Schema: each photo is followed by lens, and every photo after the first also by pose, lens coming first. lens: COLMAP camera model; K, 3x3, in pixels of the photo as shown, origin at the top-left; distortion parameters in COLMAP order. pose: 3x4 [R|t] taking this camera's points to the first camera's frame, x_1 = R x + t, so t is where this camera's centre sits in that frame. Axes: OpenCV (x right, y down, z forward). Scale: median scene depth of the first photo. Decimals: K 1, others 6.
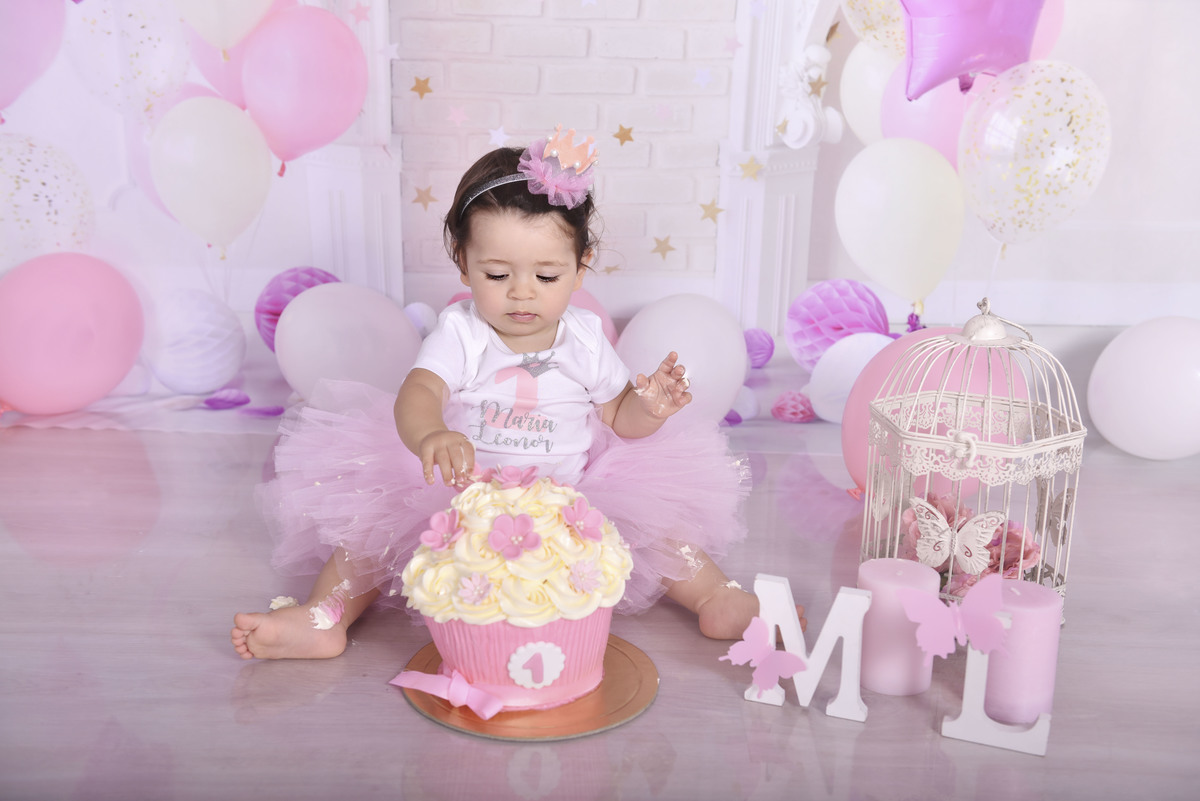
lens RADIAL K [[1361.1, 0, 595.7], [0, 1361.1, 400.1], [0, 0, 1]] dist [0.107434, -0.018608]
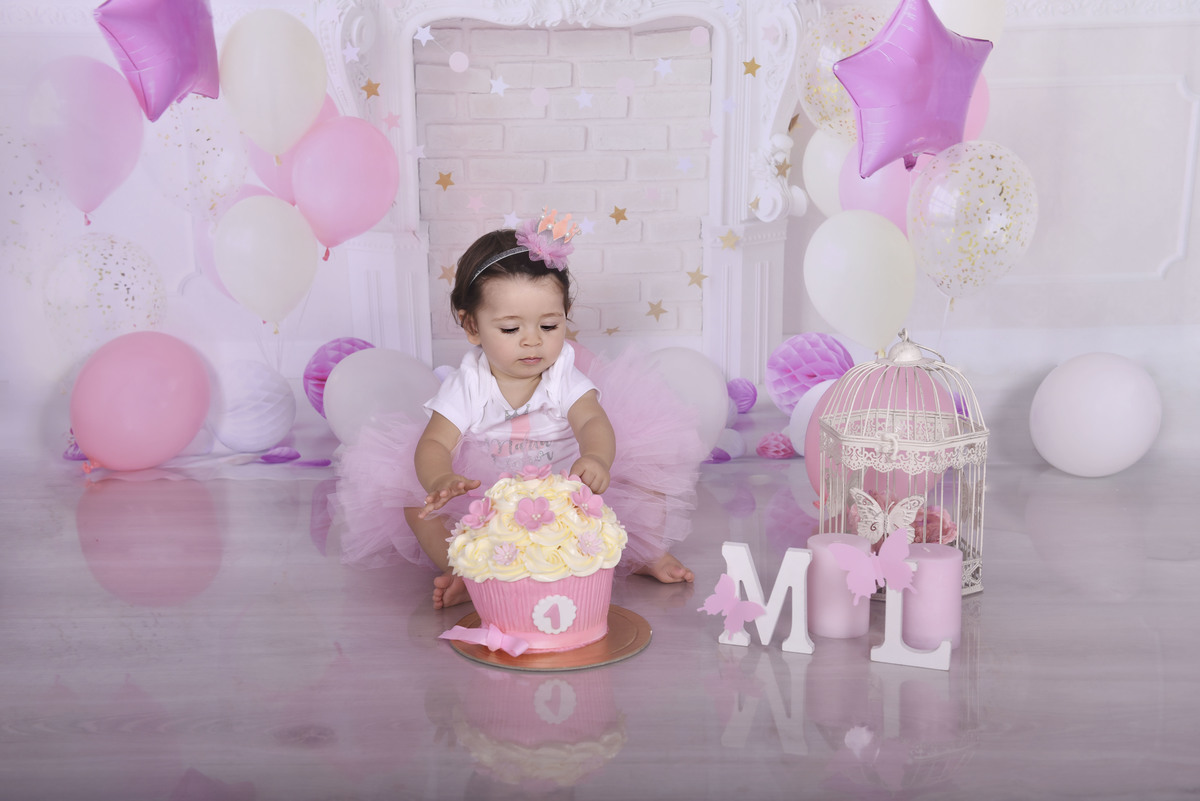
lens RADIAL K [[1464.4, 0, 599.5], [0, 1464.4, 409.9], [0, 0, 1]] dist [0.119958, 0.024944]
pose [[0.999429, -0.032126, -0.010463, 0.012007], [0.031300, 0.996960, -0.071352, 0.060869], [0.012723, 0.070984, 0.997396, -0.237969]]
